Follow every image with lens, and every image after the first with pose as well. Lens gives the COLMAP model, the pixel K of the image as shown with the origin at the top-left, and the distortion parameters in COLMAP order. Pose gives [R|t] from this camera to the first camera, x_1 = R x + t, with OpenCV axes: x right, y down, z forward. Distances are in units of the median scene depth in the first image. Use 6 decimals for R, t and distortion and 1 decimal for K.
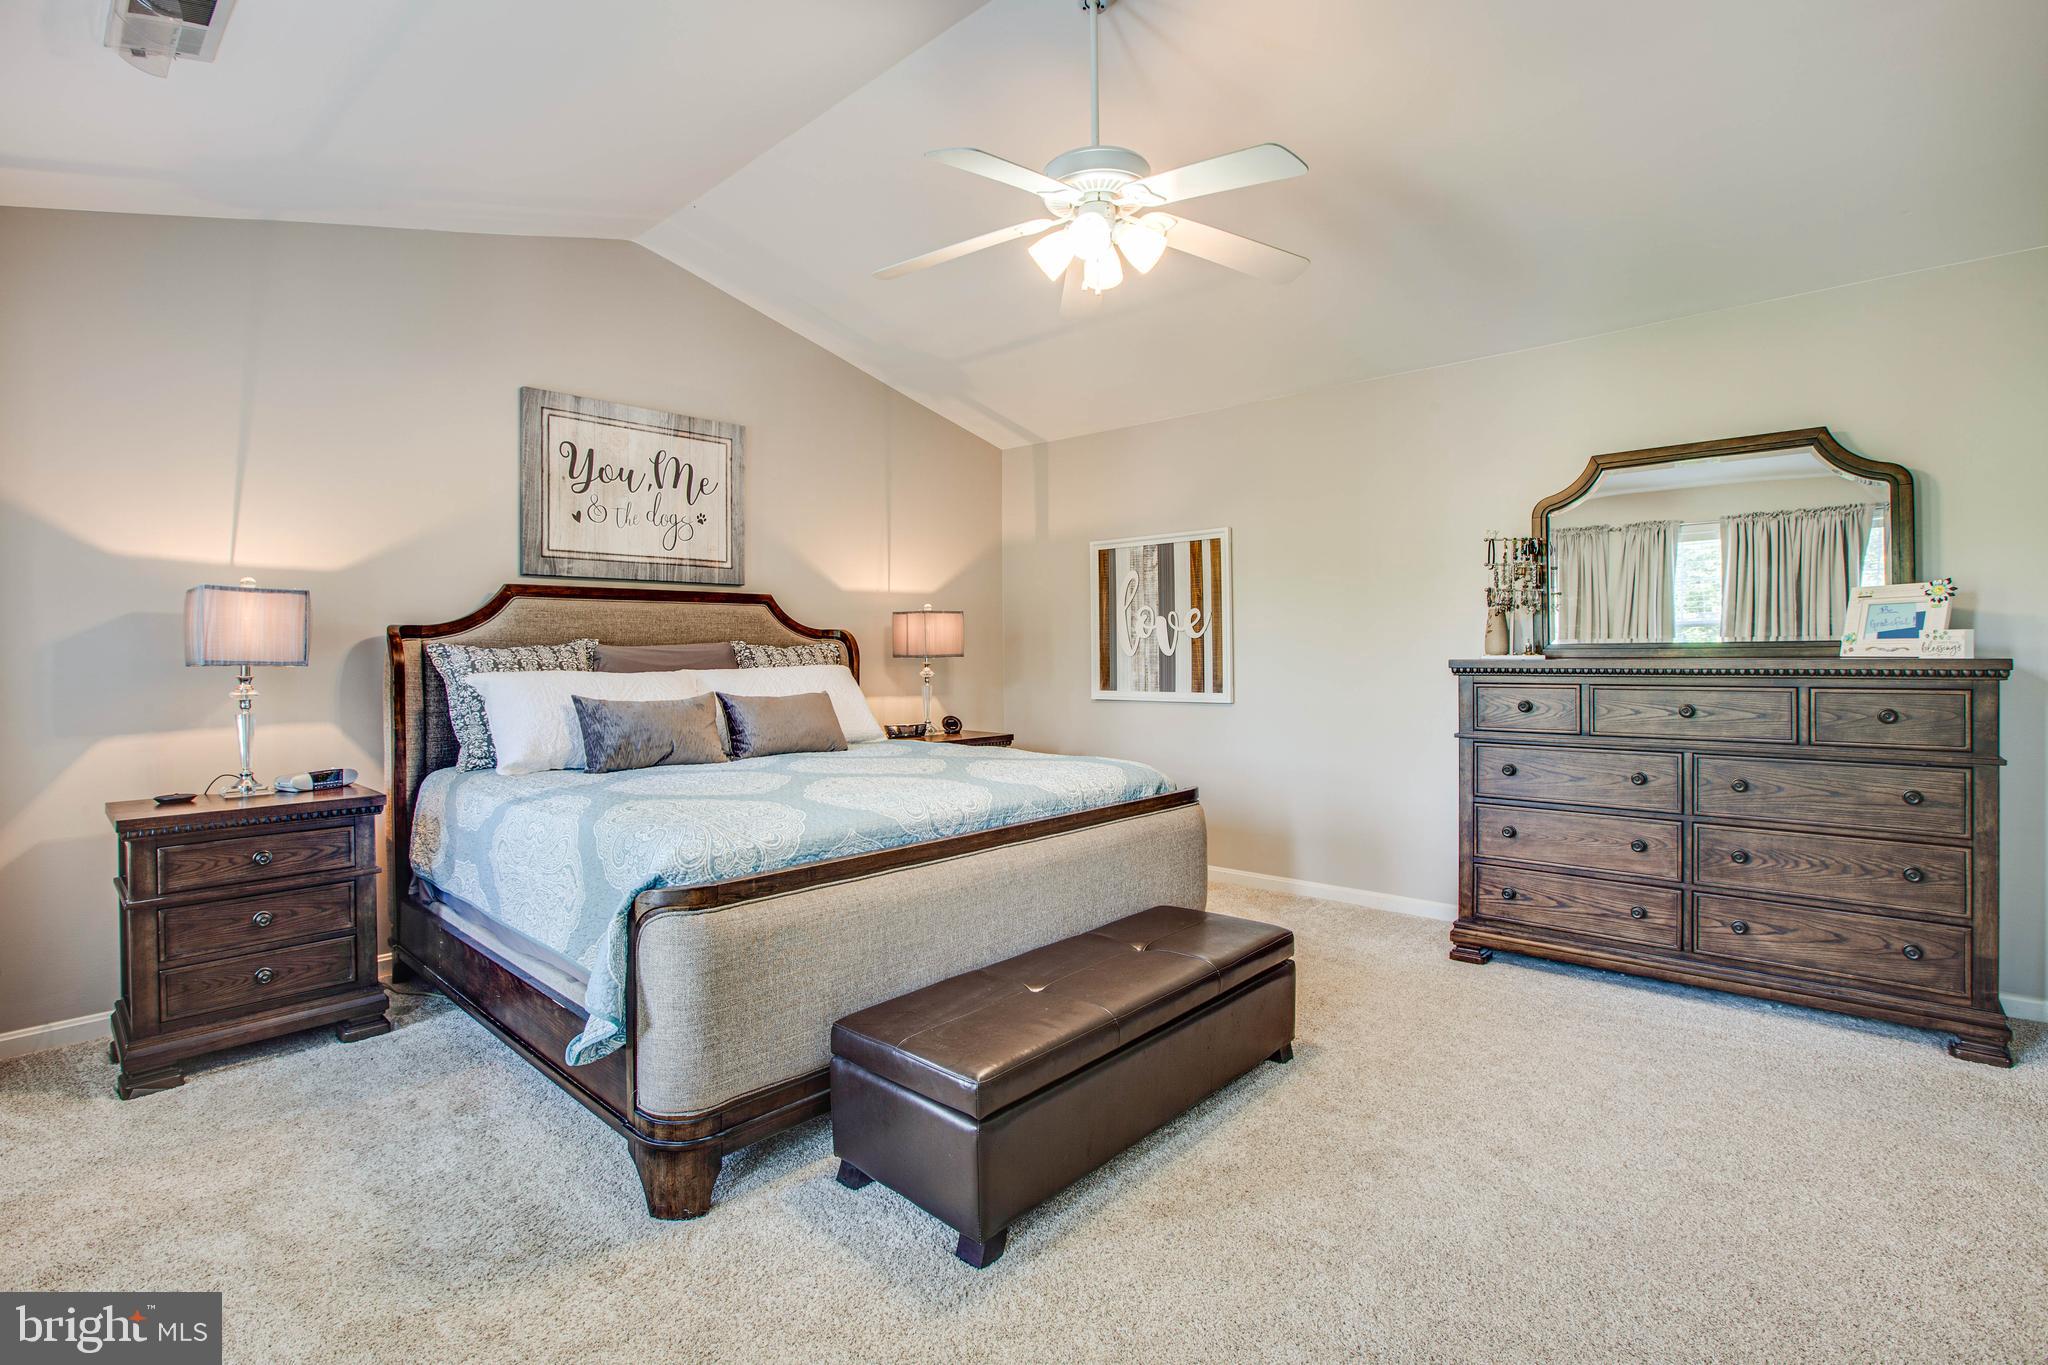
lens RADIAL K [[944.2, 0, 1026.3], [0, 944.2, 669.1], [0, 0, 1]] dist [-0.027900, 0.000777]
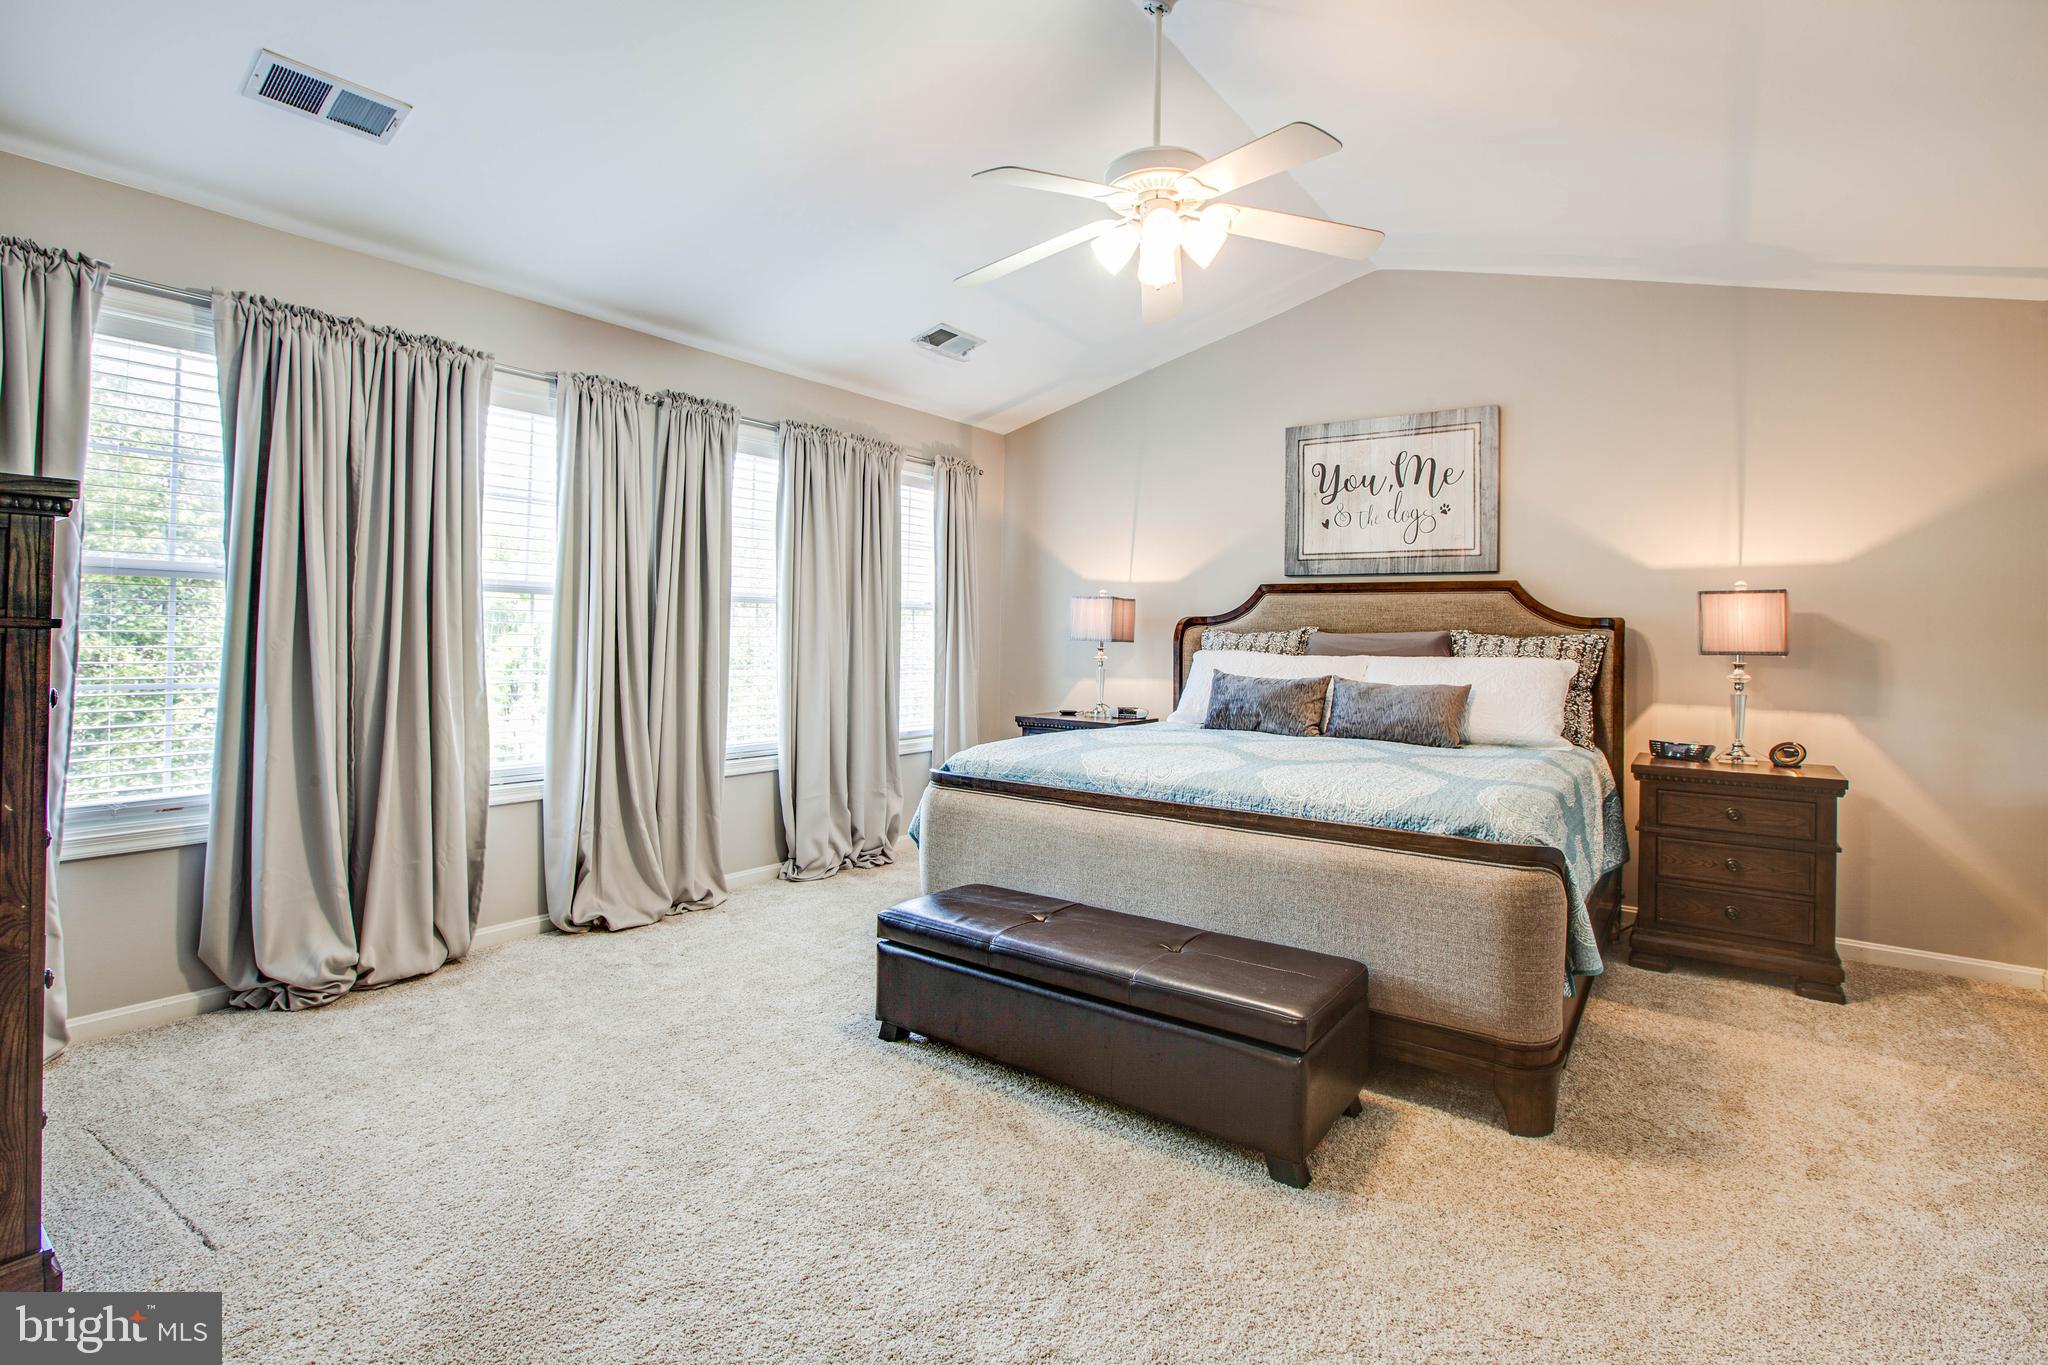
lens RADIAL K [[1048.7, 0, 1108.4], [0, 1048.7, 634.8], [0, 0, 1]] dist [-0.022429, 0.000039]
pose [[0.147902, 0.003821, -0.988995, 0.771754], [-0.041869, 0.999120, -0.002401, -0.007701], [0.988115, 0.041763, 0.147932, 0.522044]]
